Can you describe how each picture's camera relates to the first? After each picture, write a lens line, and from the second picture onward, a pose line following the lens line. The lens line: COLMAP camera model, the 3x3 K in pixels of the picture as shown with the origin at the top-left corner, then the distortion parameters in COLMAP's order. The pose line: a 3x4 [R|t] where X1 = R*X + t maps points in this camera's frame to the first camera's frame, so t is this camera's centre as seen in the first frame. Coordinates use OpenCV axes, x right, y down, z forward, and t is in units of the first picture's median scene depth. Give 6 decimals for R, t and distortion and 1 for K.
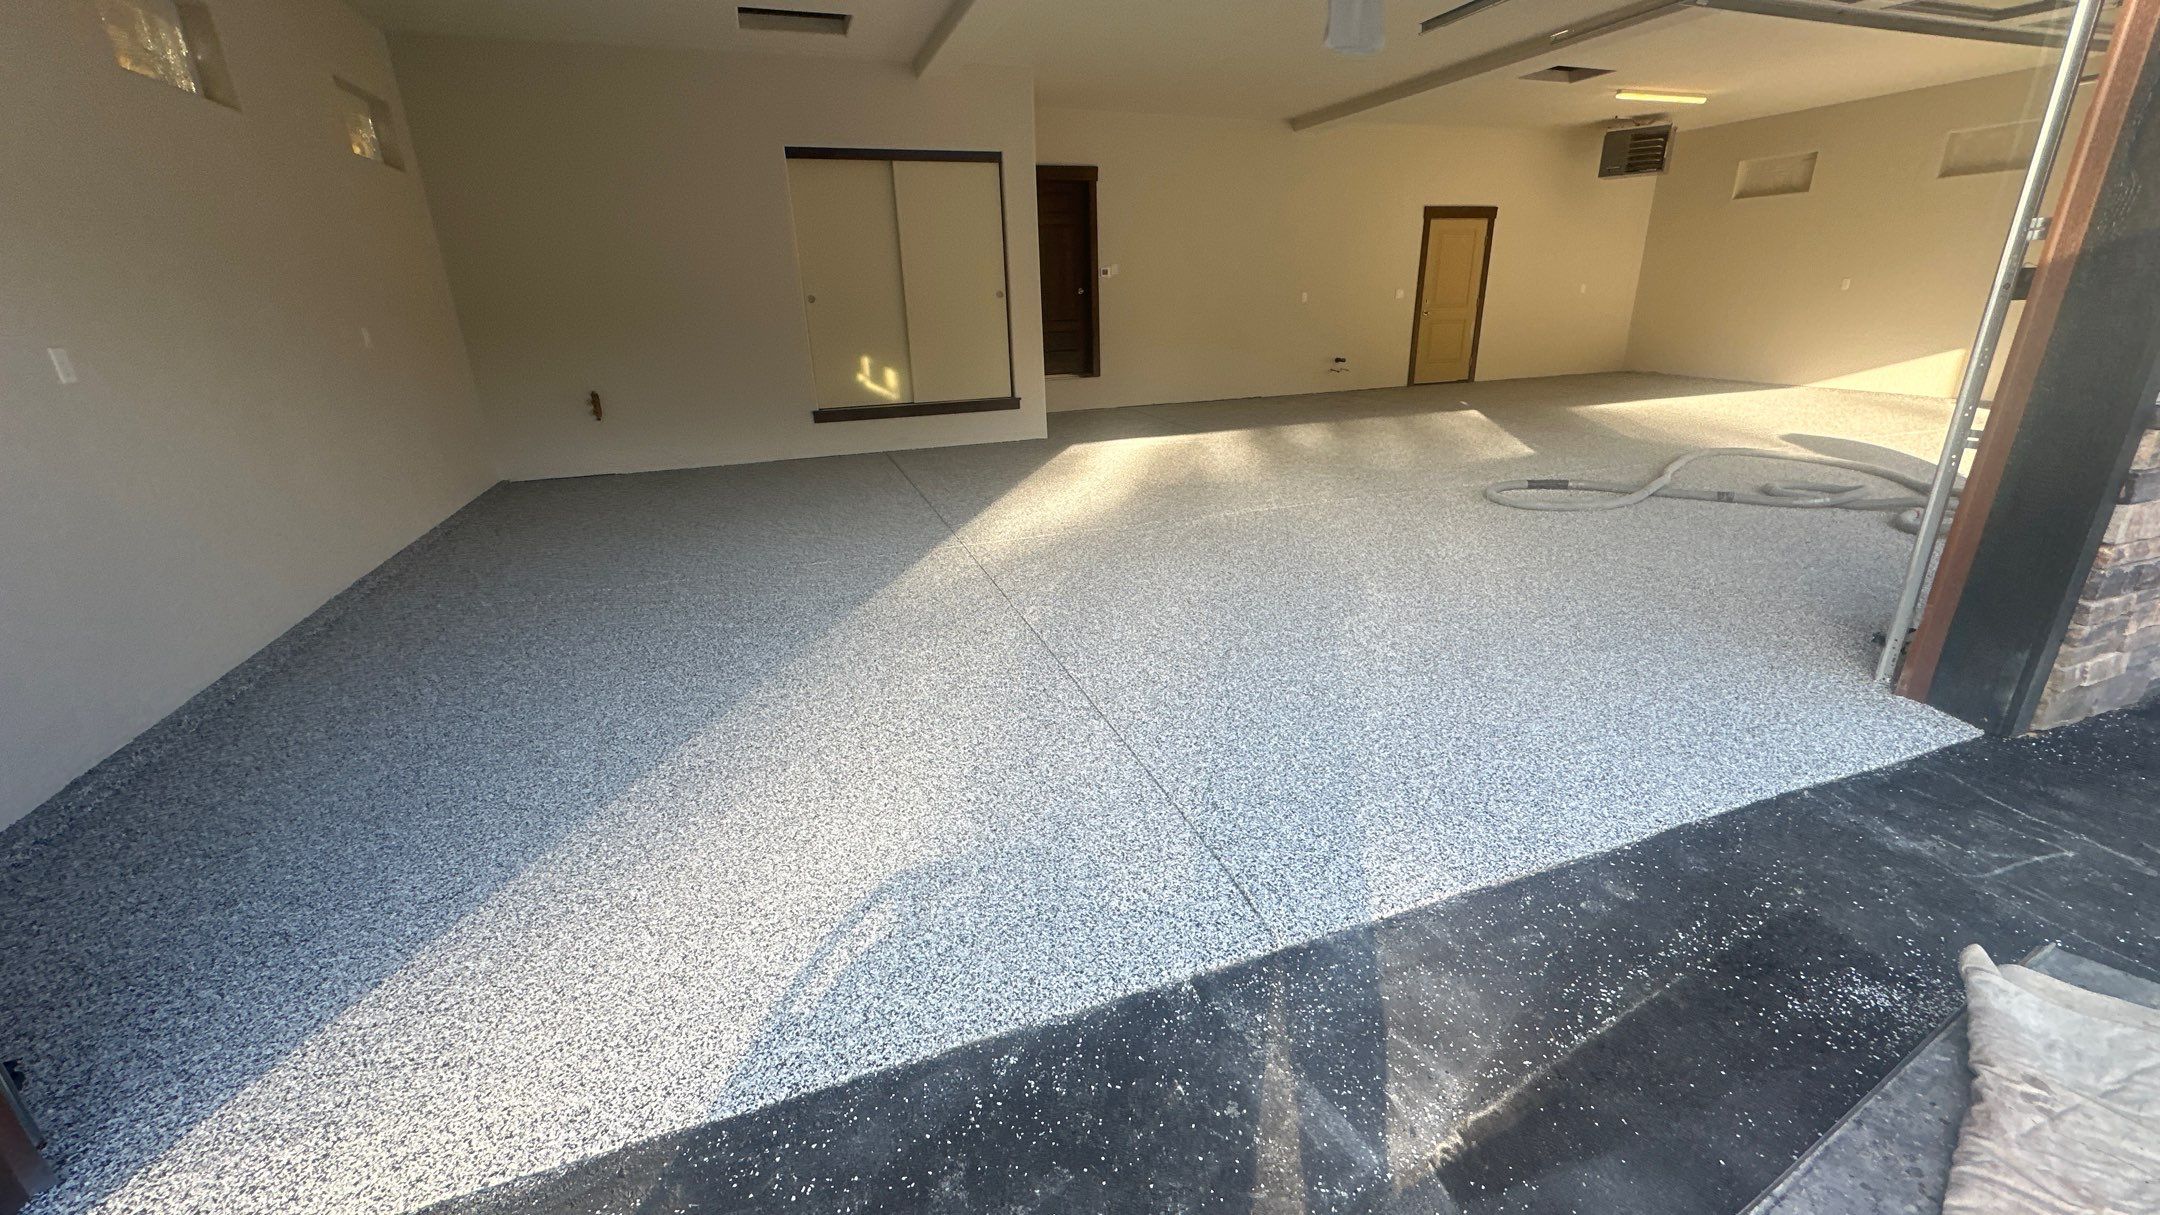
lens RADIAL K [[849.9, 0, 1090.4], [0, 849.9, 599.9], [0, 0, 1]] dist [0.000070, -0.000088]
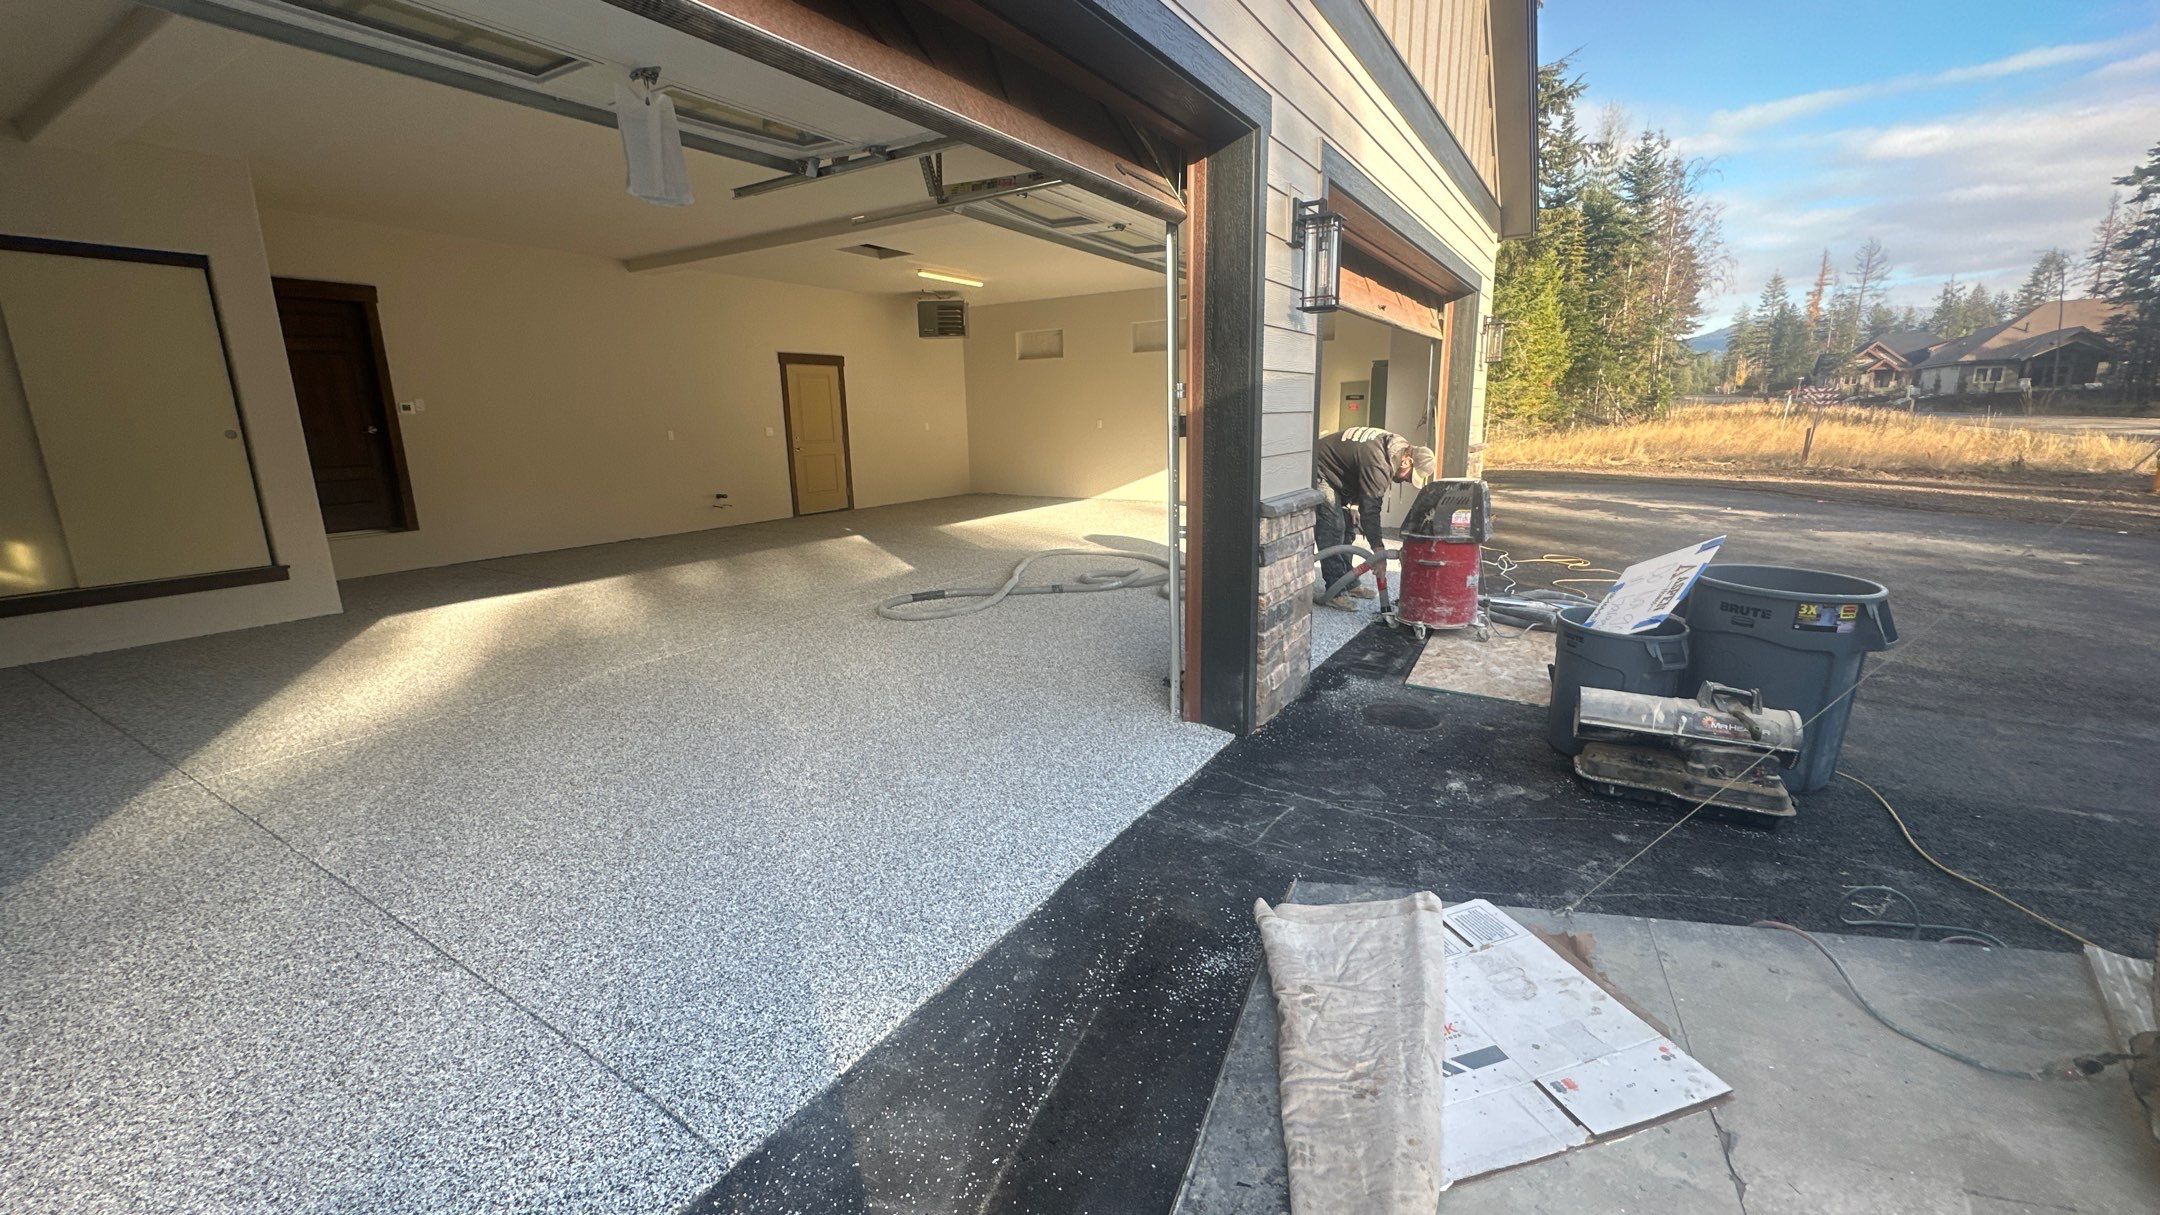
lens RADIAL K [[849.9, 0, 1073.1], [0, 849.9, 601.5], [0, 0, 1]] dist [0.000070, -0.000088]
pose [[0.790002, -0.122913, 0.600657, 0.027251], [0.209818, 0.974743, -0.076498, -0.005290], [-0.576084, 0.186462, 0.795839, 0.005031]]
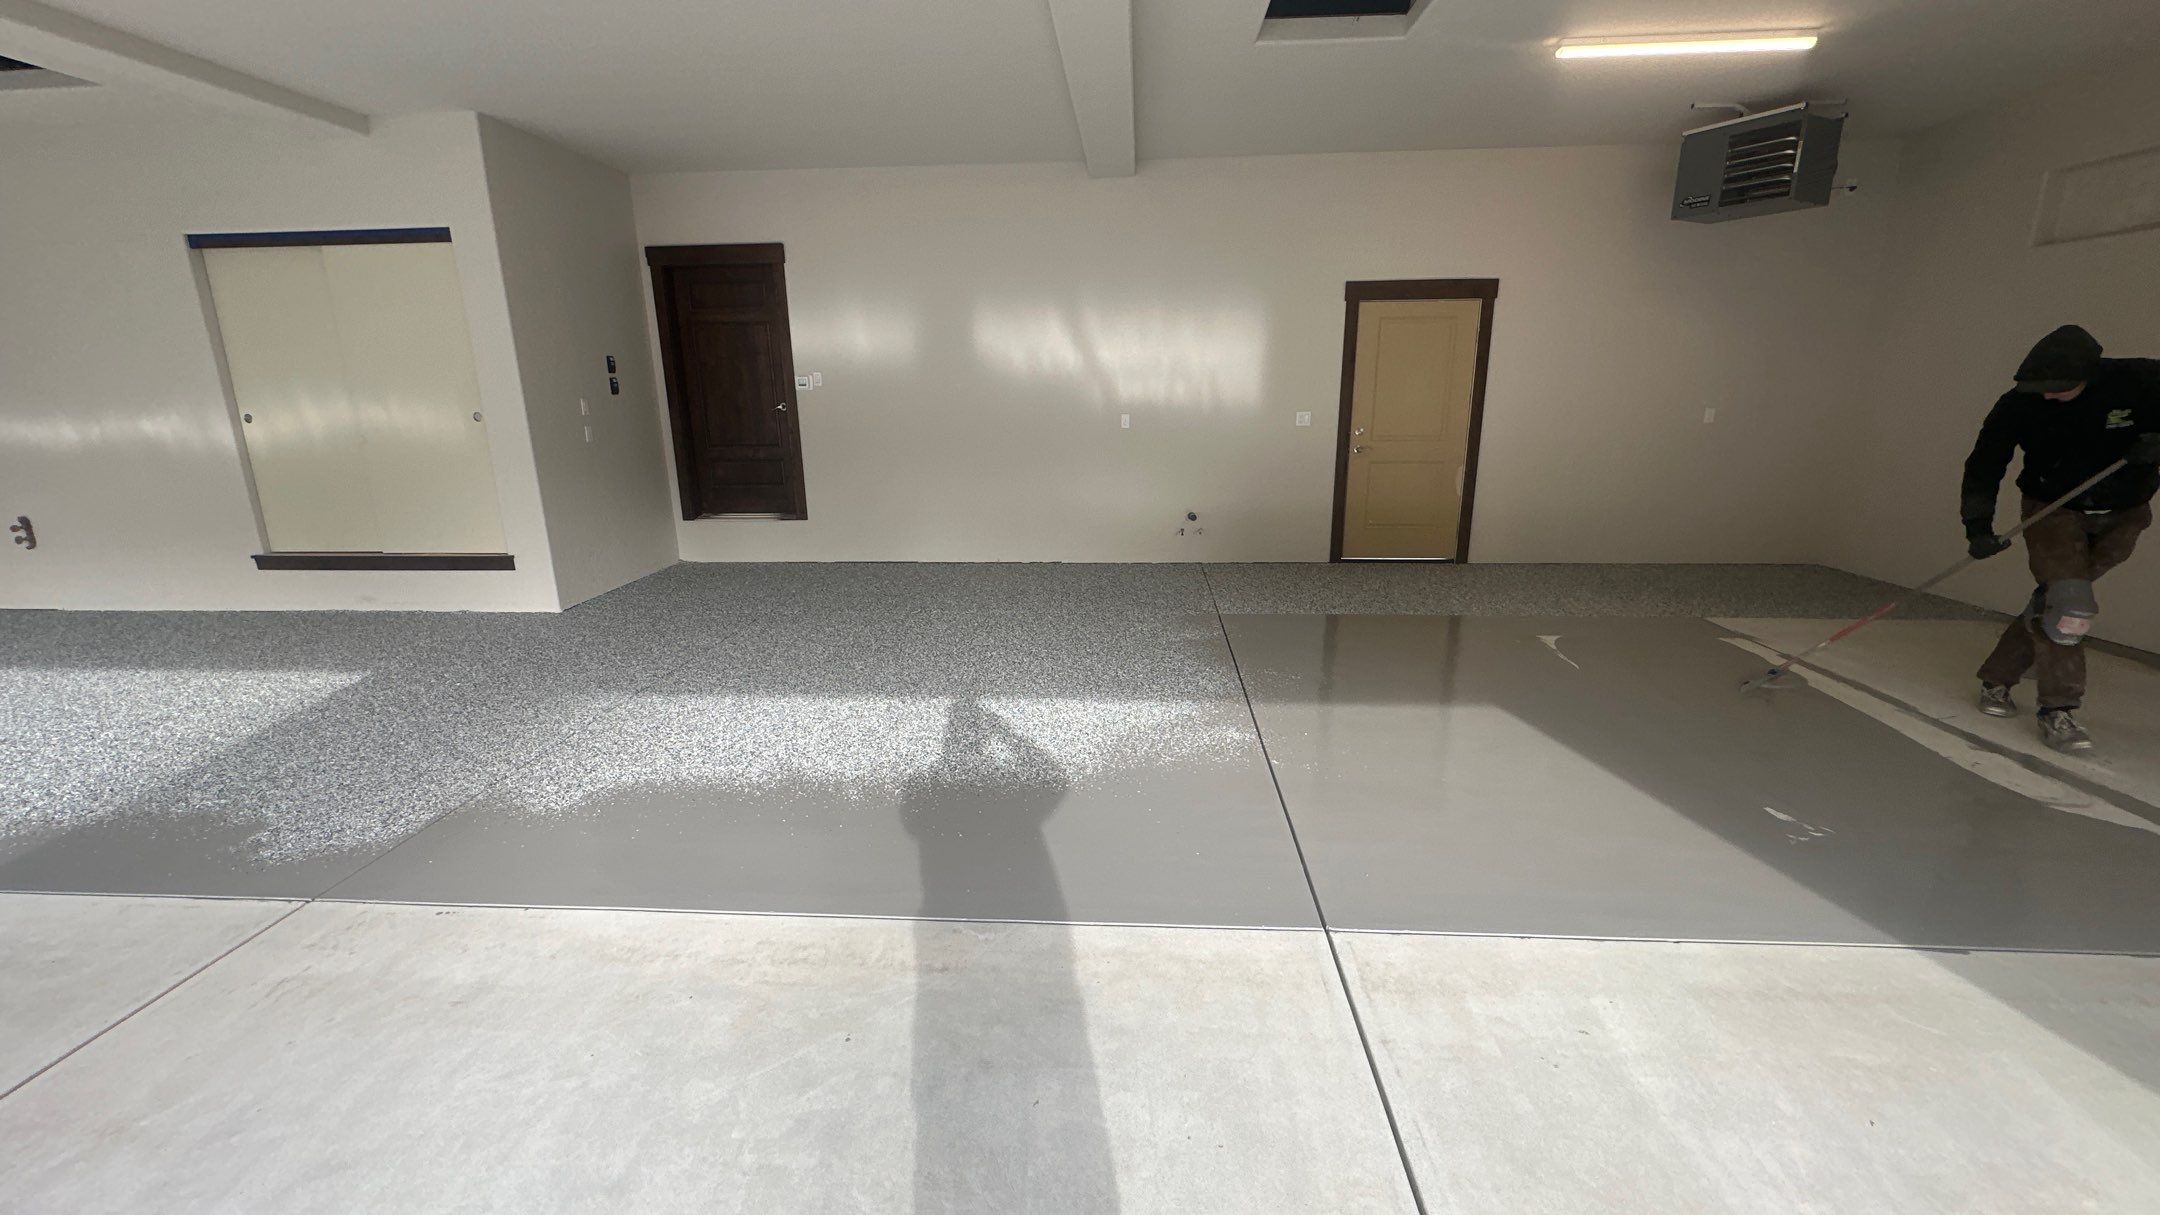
lens RADIAL K [[849.9, 0, 1073.9], [0, 849.9, 598.8], [0, 0, 1]] dist [0.000070, -0.000088]
pose [[0.916780, 0.112691, -0.383165, 1.445151], [-0.147680, 0.987023, -0.063057, -0.518197], [0.371087, 0.114395, 0.921525, 1.184356]]
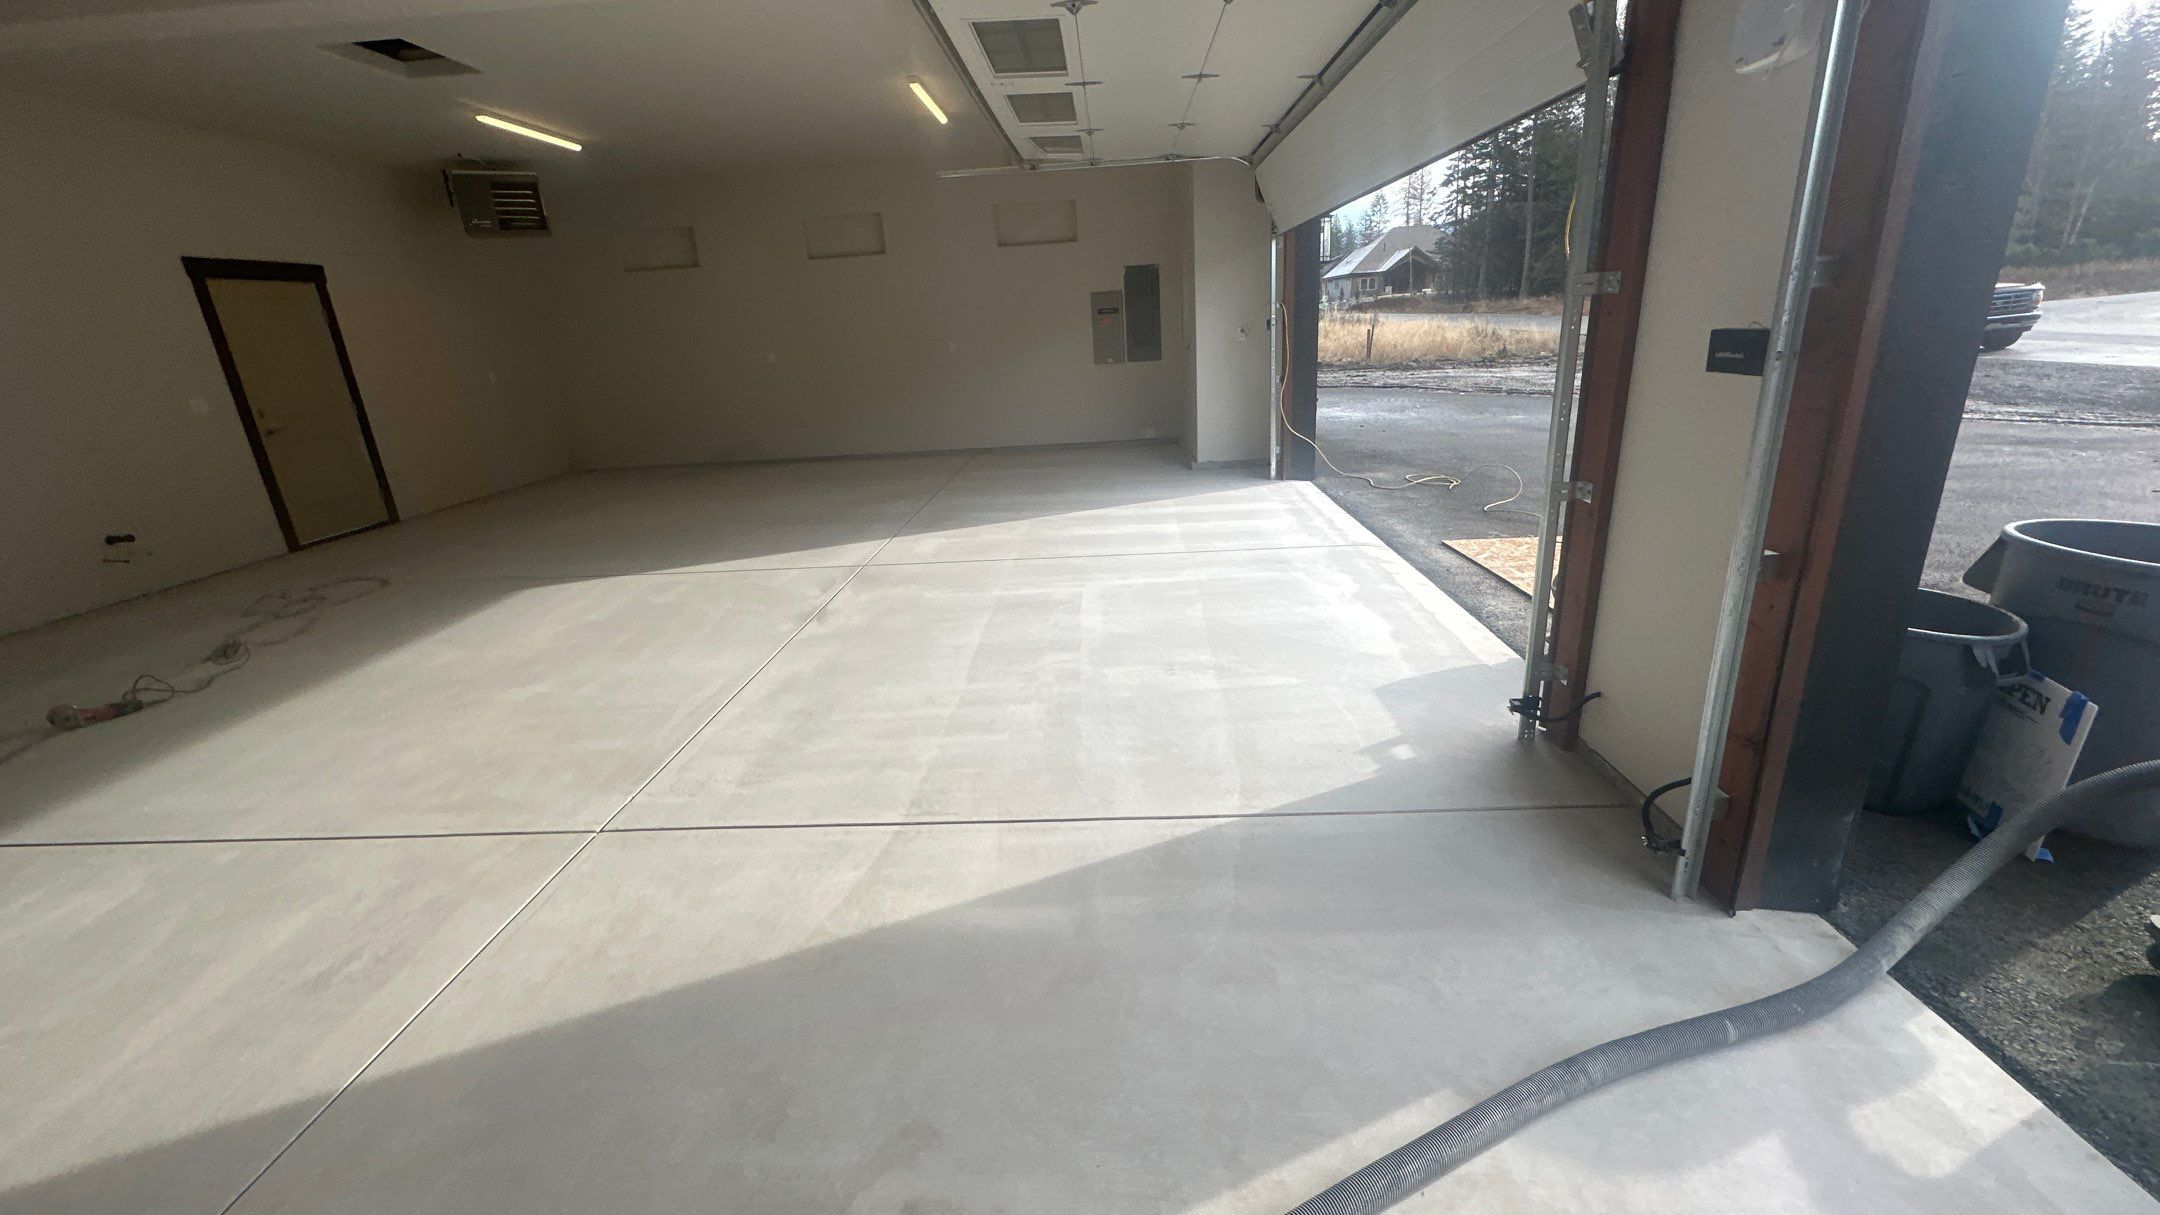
lens RADIAL K [[849.9, 0, 1082.1], [0, 849.9, 609.4], [0, 0, 1]] dist [0.000070, -0.000088]
pose [[0.377721, -0.297937, 0.876675, 0.152495], [0.361802, 0.919034, 0.156448, -0.348753], [-0.852306, 0.258089, 0.454933, 0.861671]]
